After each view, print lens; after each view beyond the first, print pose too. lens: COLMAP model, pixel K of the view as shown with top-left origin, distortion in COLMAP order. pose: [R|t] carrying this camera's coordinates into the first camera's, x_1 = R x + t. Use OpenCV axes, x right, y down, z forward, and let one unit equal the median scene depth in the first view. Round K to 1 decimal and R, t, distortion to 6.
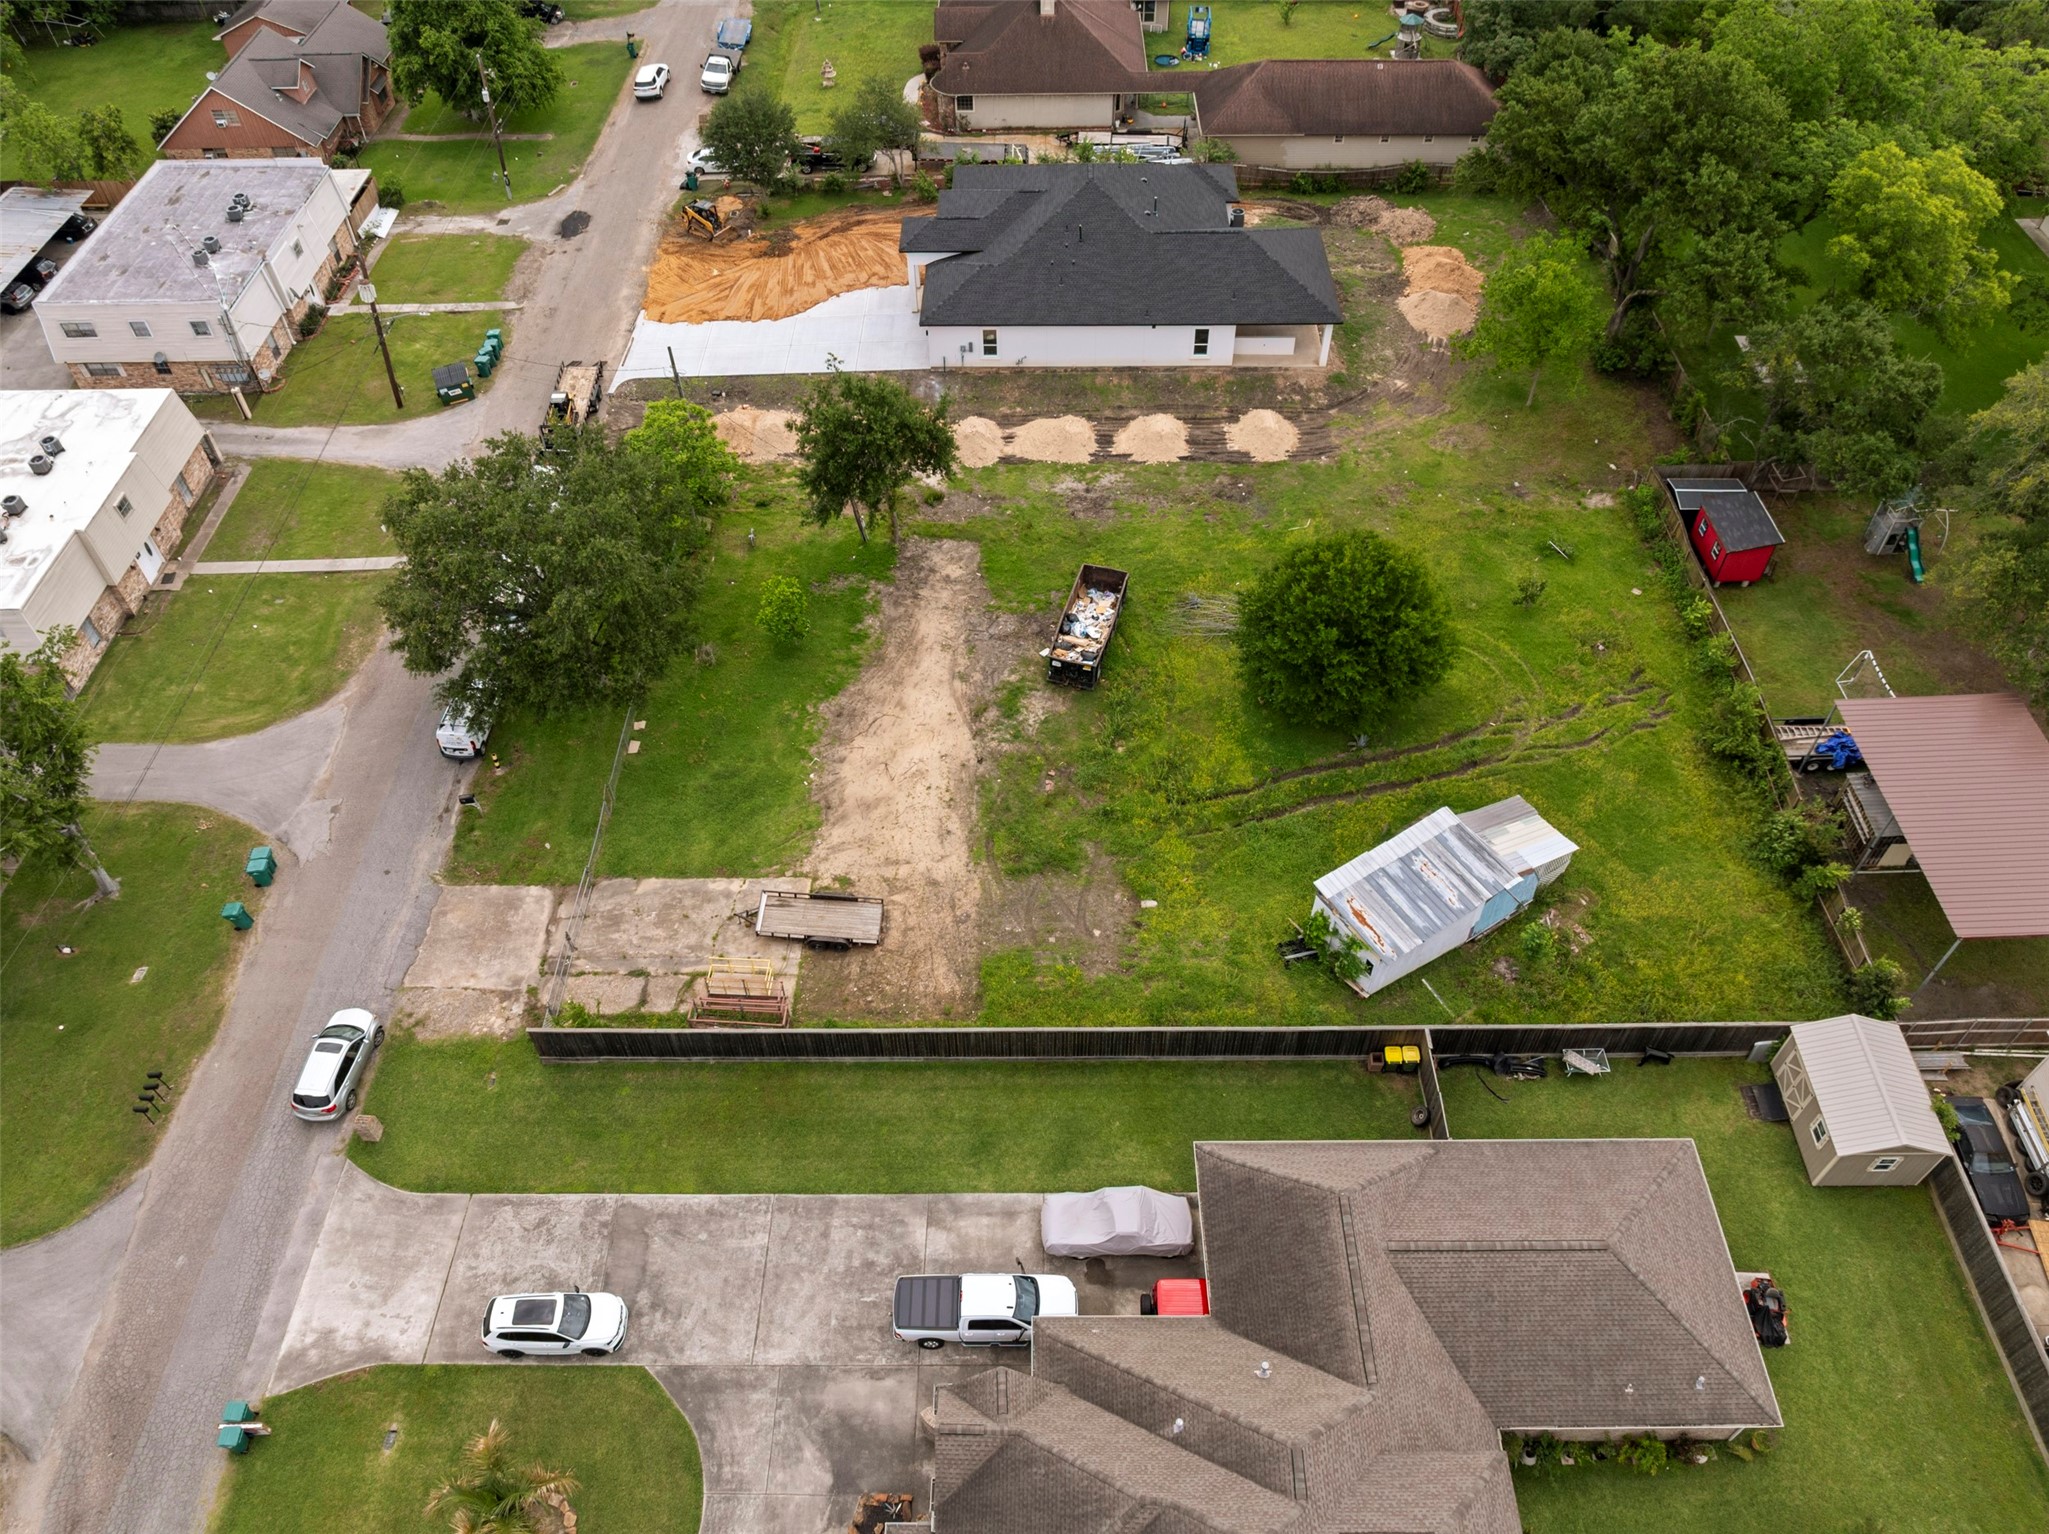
lens RADIAL K [[1443.2, 0, 1026.1], [0, 1443.2, 779.2], [0, 0, 1]] dist [-0.045390, 0.011488]
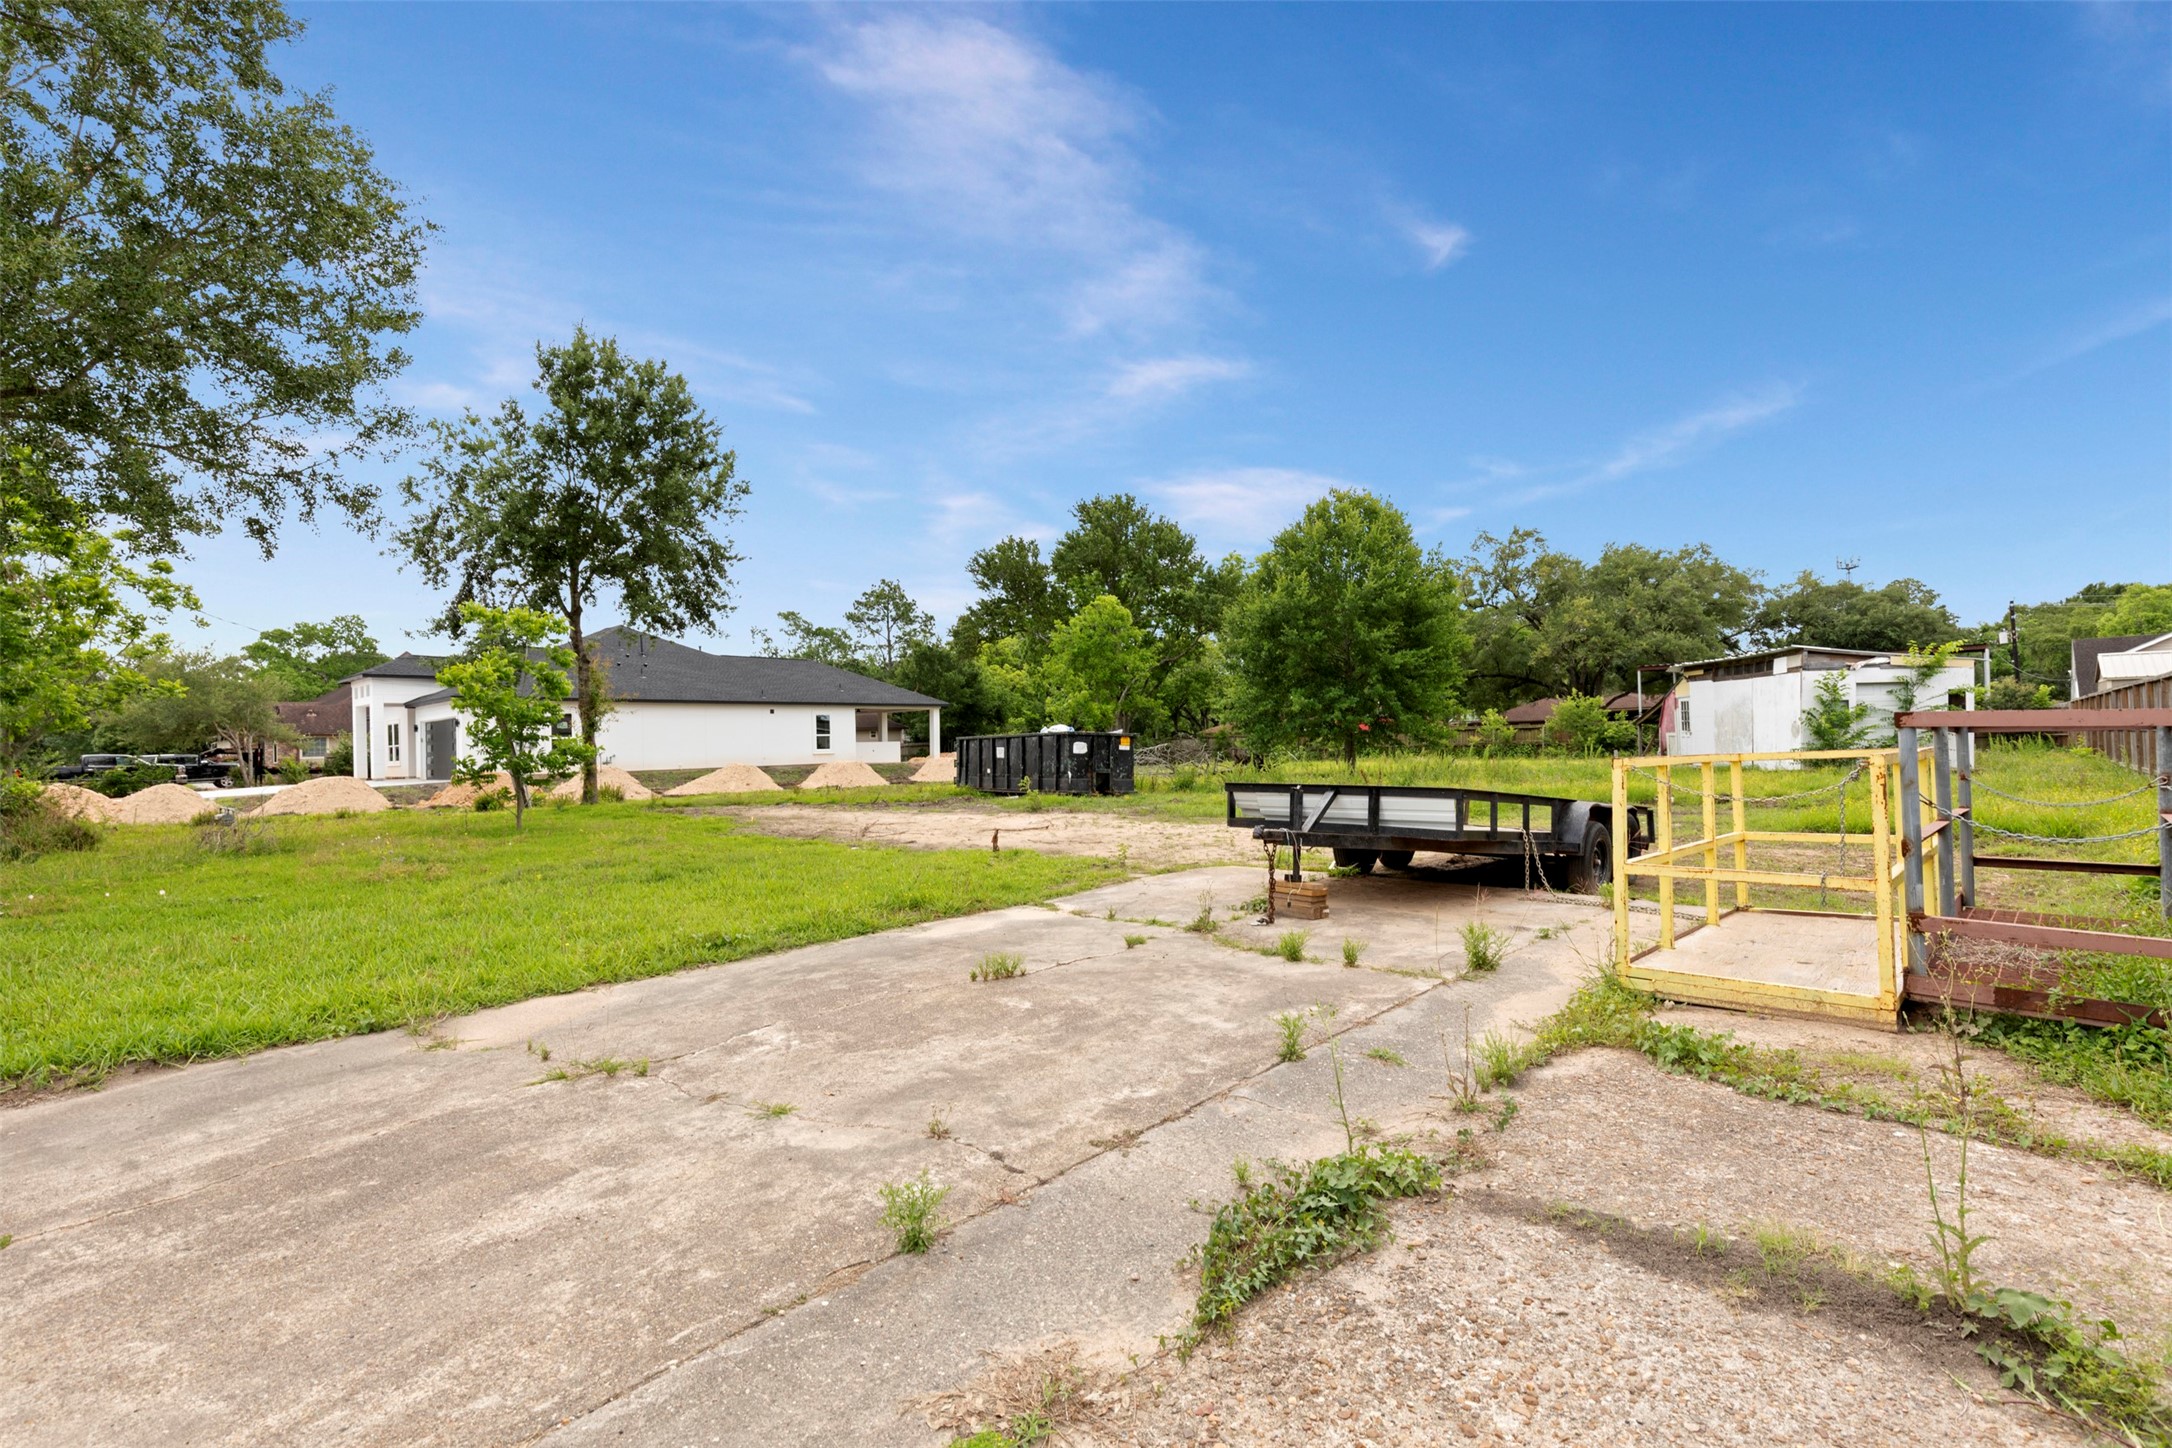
lens RADIAL K [[993.8, 0, 1074.6], [0, 993.8, 731.0], [0, 0, 1]] dist [0.011549, 0.000027]
pose [[0.676562, 0.014283, 0.736247, -0.255633], [0.561225, 0.637295, -0.528092, 0.113969], [-0.476750, 0.770487, 0.423154, 0.792798]]
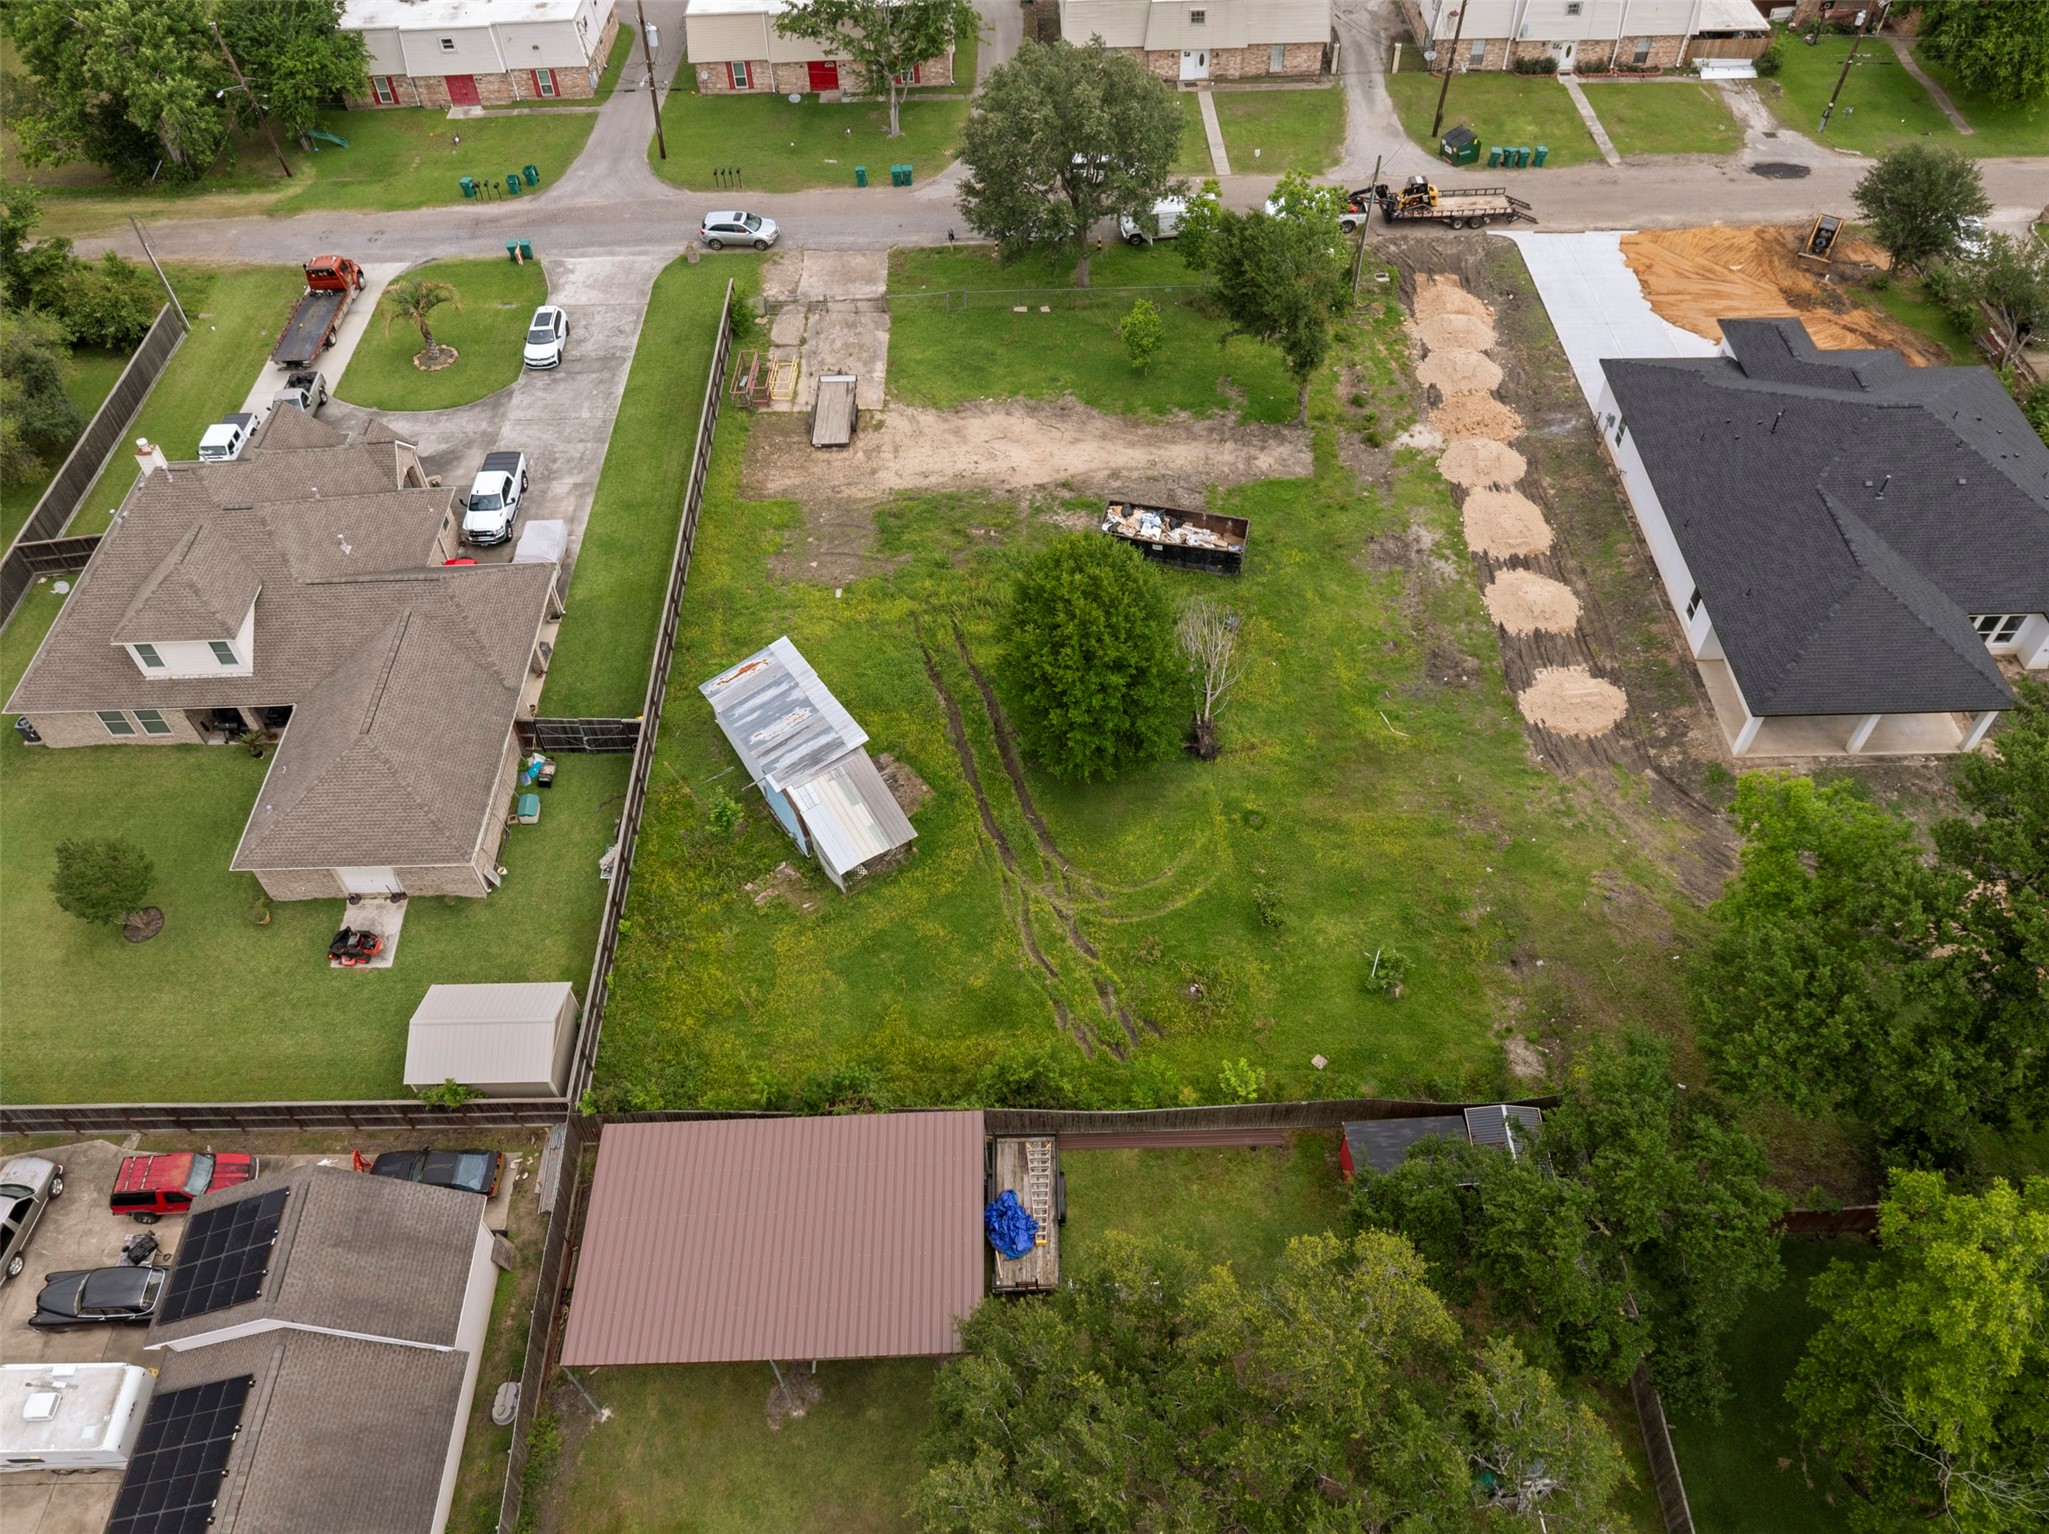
lens RADIAL K [[1503.6, 0, 1032.1], [0, 1503.6, 762.4], [0, 0, 1]] dist [-0.042345, 0.003854]
pose [[0.021404, 0.770929, -0.636562, 0.803857], [-0.736289, 0.442877, 0.511603, -0.486964], [0.676328, 0.457743, 0.577106, 0.406424]]
